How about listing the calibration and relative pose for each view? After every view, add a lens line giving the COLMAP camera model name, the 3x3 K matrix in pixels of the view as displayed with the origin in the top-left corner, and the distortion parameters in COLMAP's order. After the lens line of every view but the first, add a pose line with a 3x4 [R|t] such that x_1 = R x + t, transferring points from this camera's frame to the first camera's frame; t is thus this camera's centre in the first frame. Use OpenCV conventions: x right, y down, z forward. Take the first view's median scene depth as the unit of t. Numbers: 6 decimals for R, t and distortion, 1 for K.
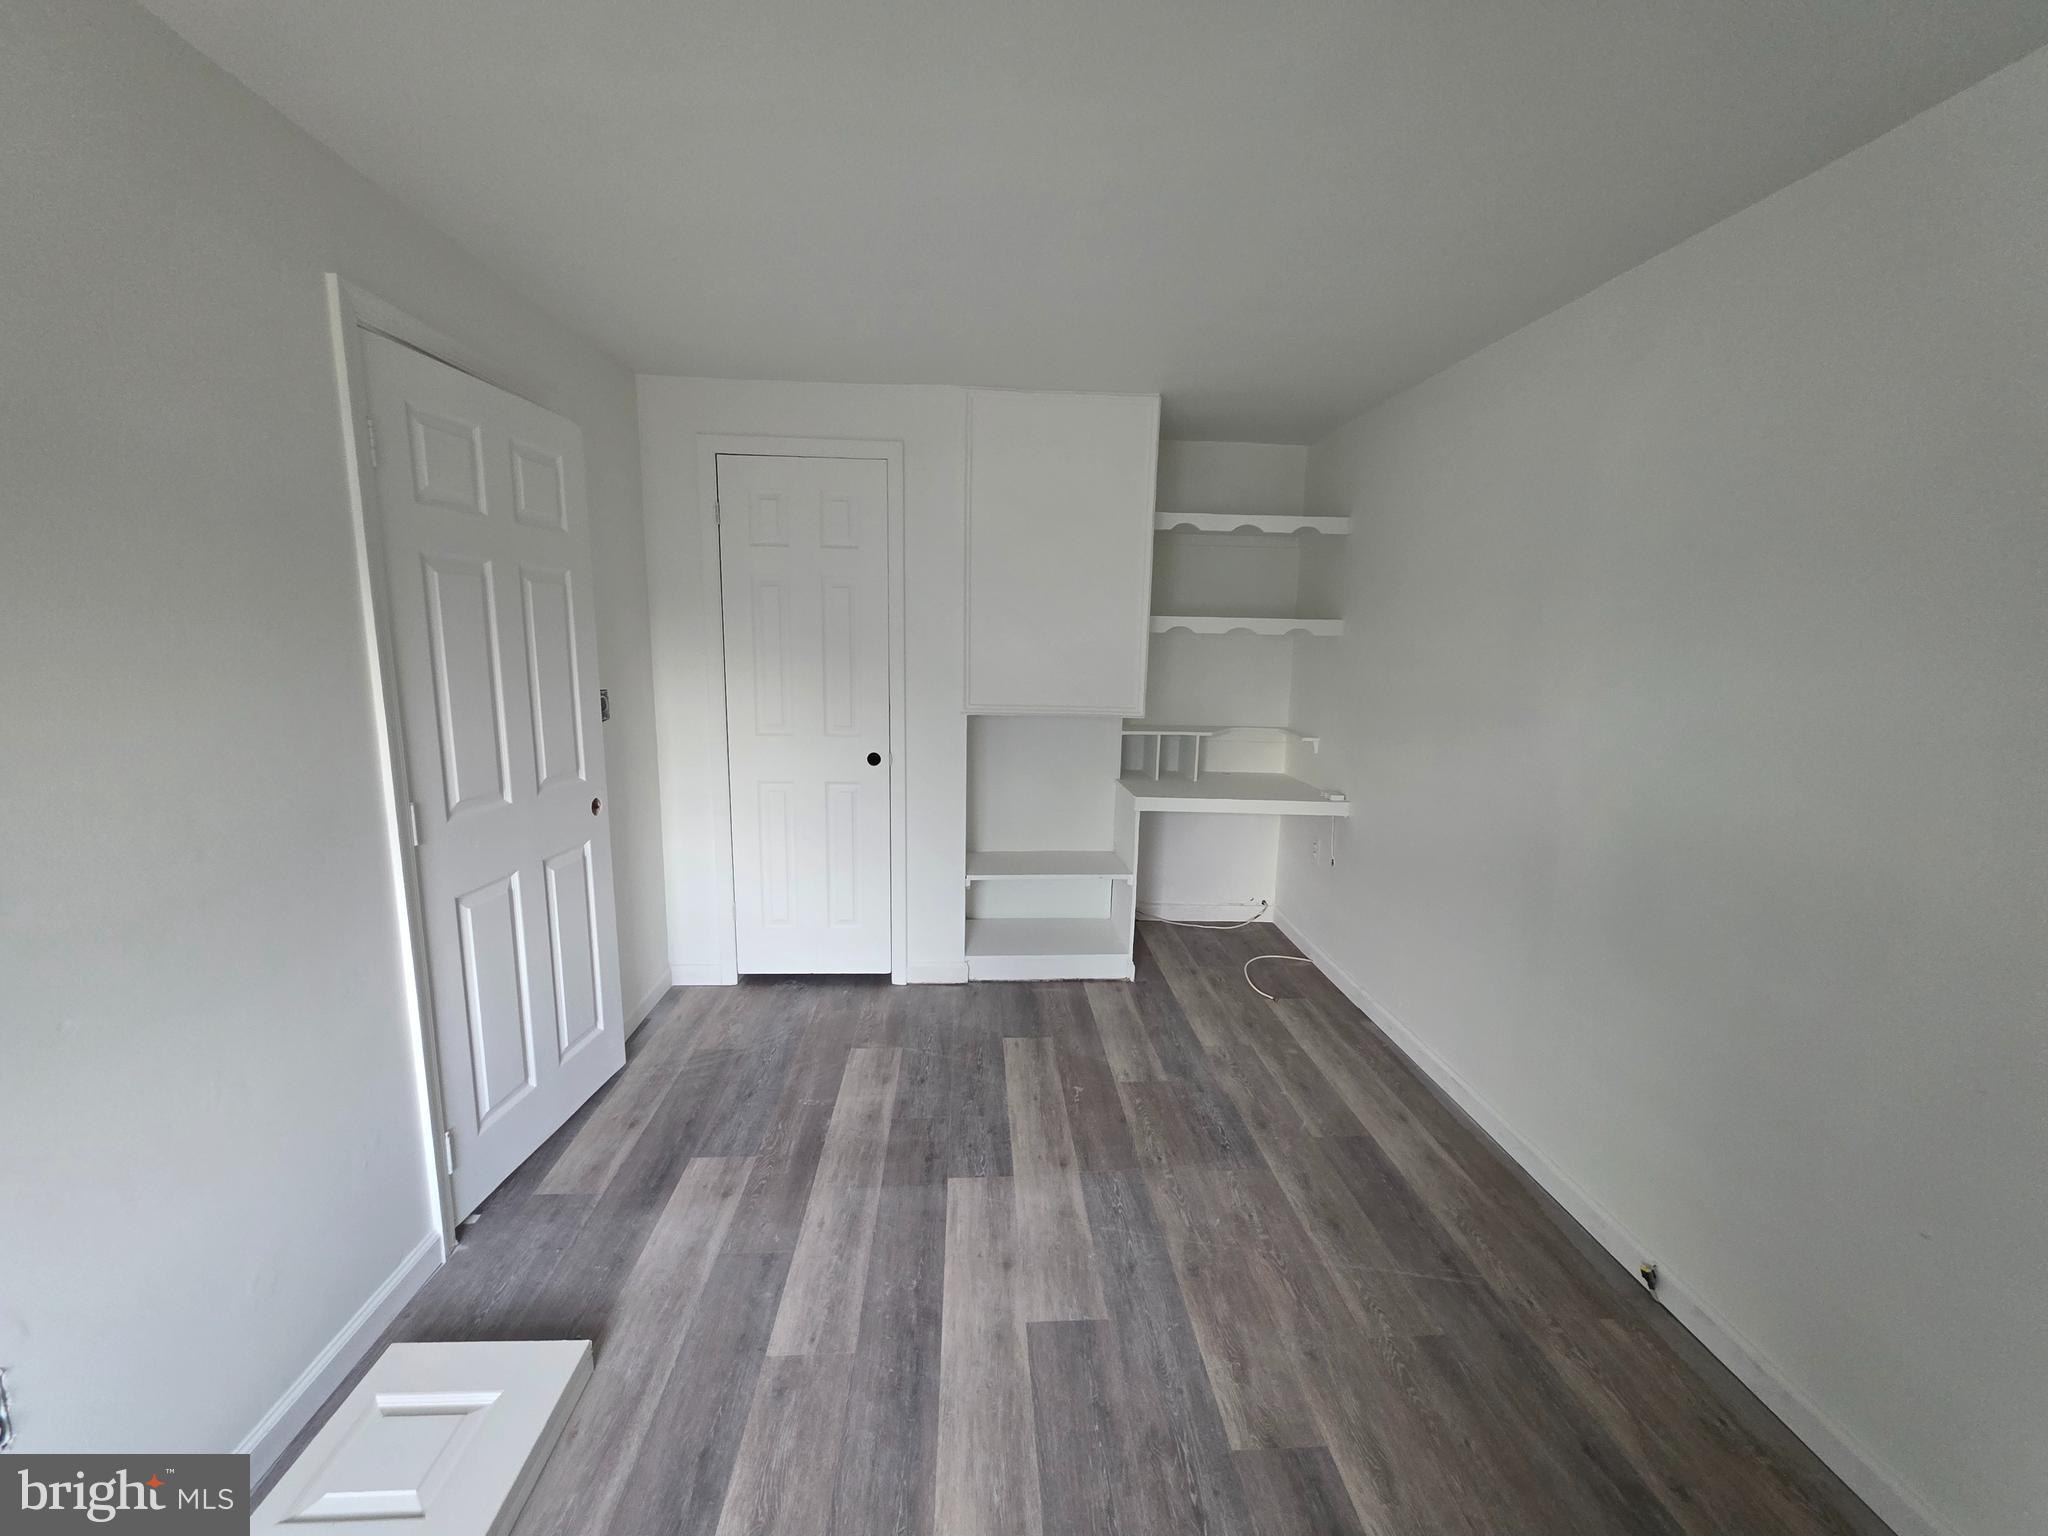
lens RADIAL K [[815.7, 0, 1024.0], [0, 815.7, 768.0], [0, 0, 1]] dist [0.000000, 0.000008]
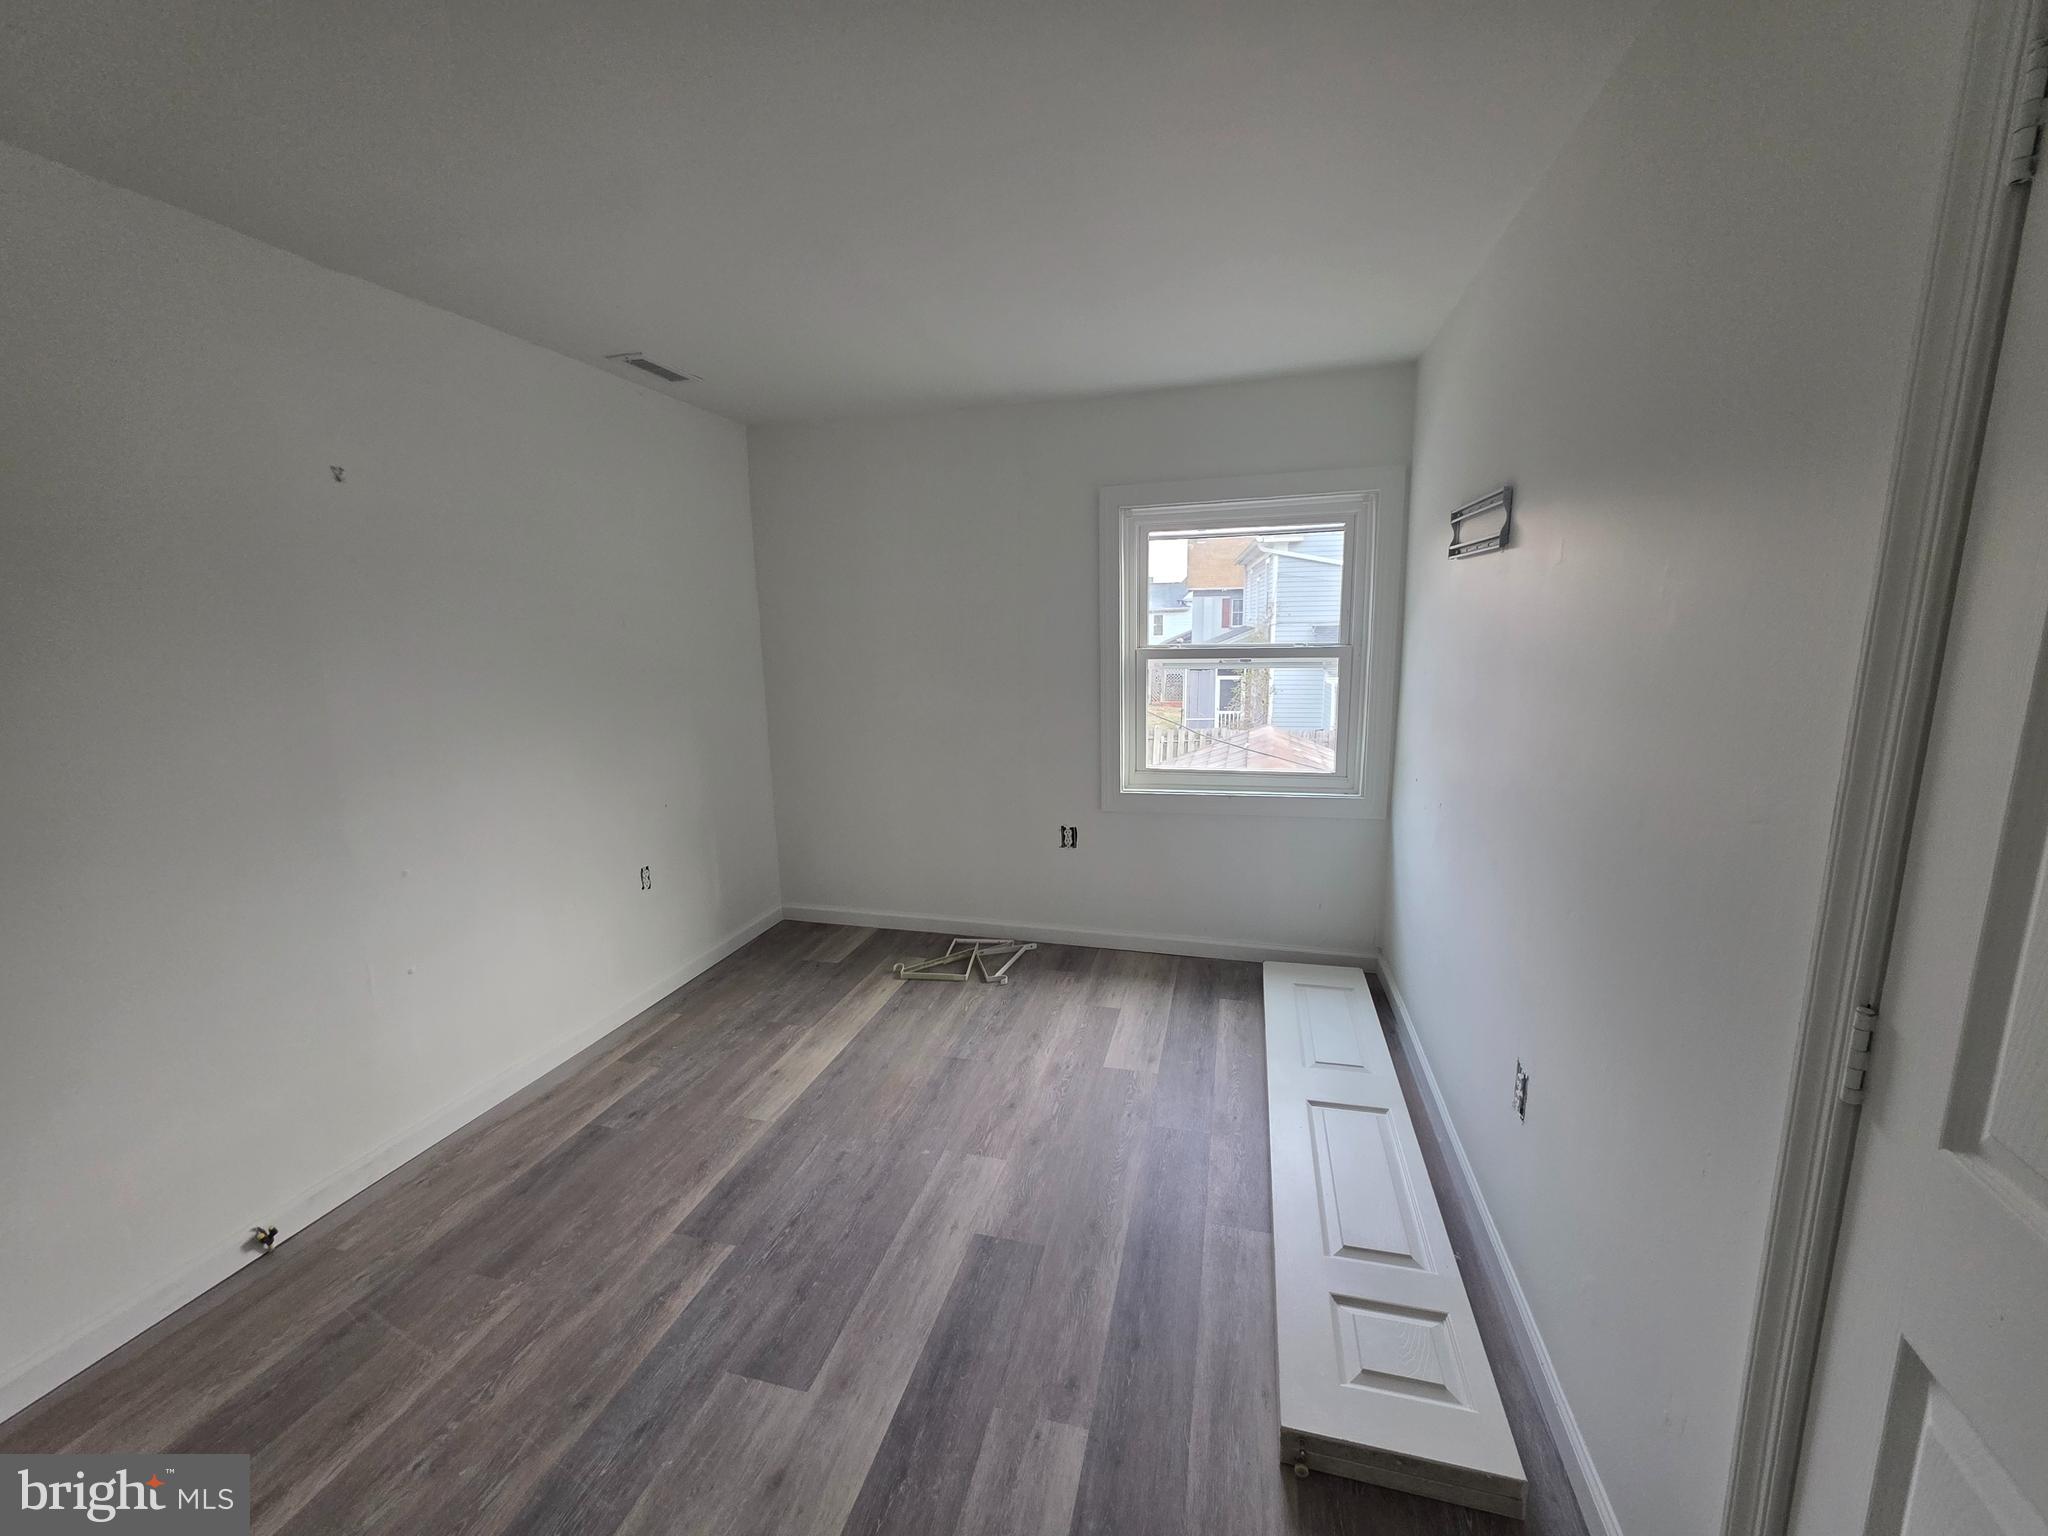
lens RADIAL K [[815.7, 0, 1024.0], [0, 815.7, 768.0], [0, 0, 1]] dist [0.000000, 0.000008]
pose [[-0.947723, -0.057425, 0.313884, -0.475449], [0.052253, 0.942465, 0.330195, -0.250848], [-0.314786, 0.329335, -0.890196, 1.538005]]
